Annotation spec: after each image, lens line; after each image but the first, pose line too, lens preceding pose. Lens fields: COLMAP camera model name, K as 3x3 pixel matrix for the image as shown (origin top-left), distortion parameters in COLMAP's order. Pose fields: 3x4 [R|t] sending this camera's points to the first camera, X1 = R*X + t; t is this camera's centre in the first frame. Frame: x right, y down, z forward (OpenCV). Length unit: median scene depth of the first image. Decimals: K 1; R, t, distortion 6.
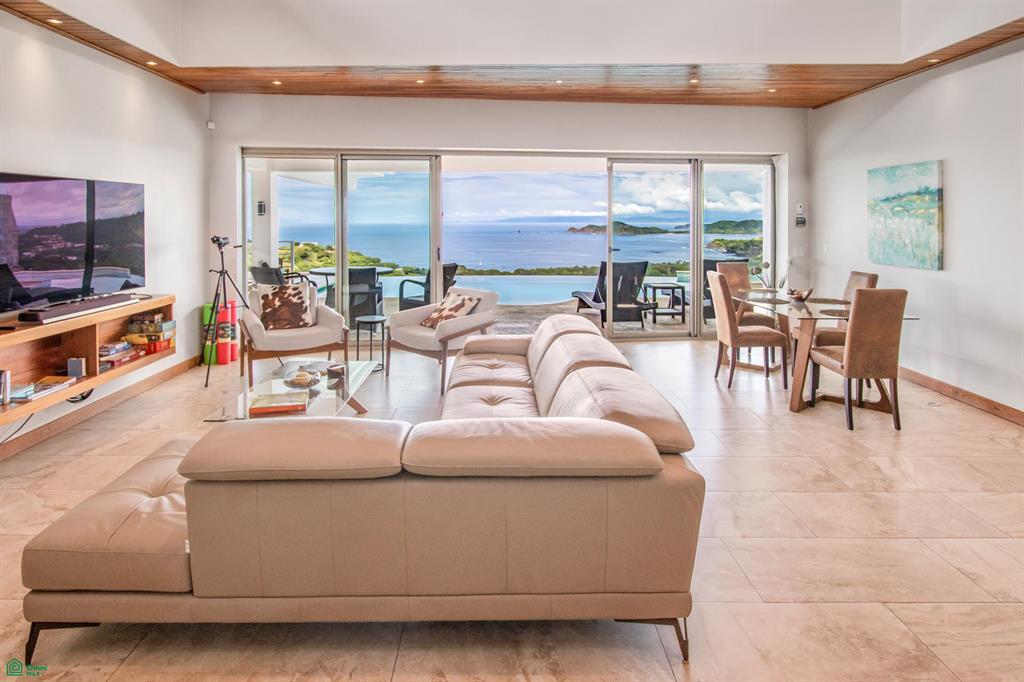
lens RADIAL K [[561.8, 0, 512.1], [0, 561.8, 263.0], [0, 0, 1]] dist [-0.005983, -0.001615]
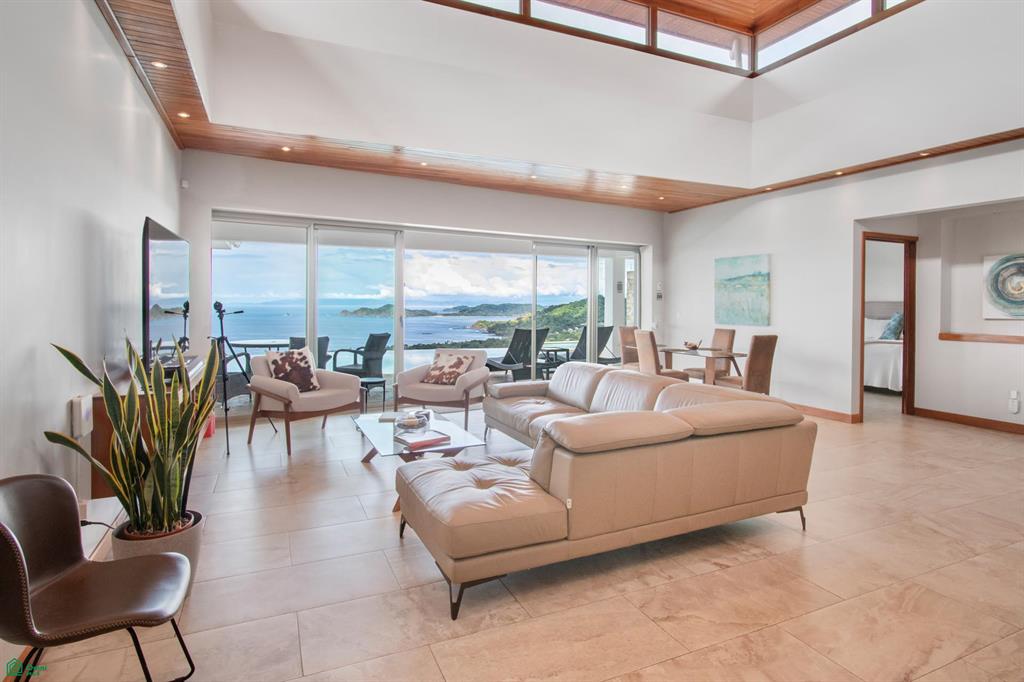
lens RADIAL K [[547.8, 0, 514.3], [0, 547.8, 350.7], [0, 0, 1]] dist [-0.005268, -0.001031]
pose [[0.908655, -0.030441, 0.416437, -0.452473], [0.026735, 0.999534, 0.014729, 0.036586], [-0.416691, -0.002250, 0.909045, -0.066894]]
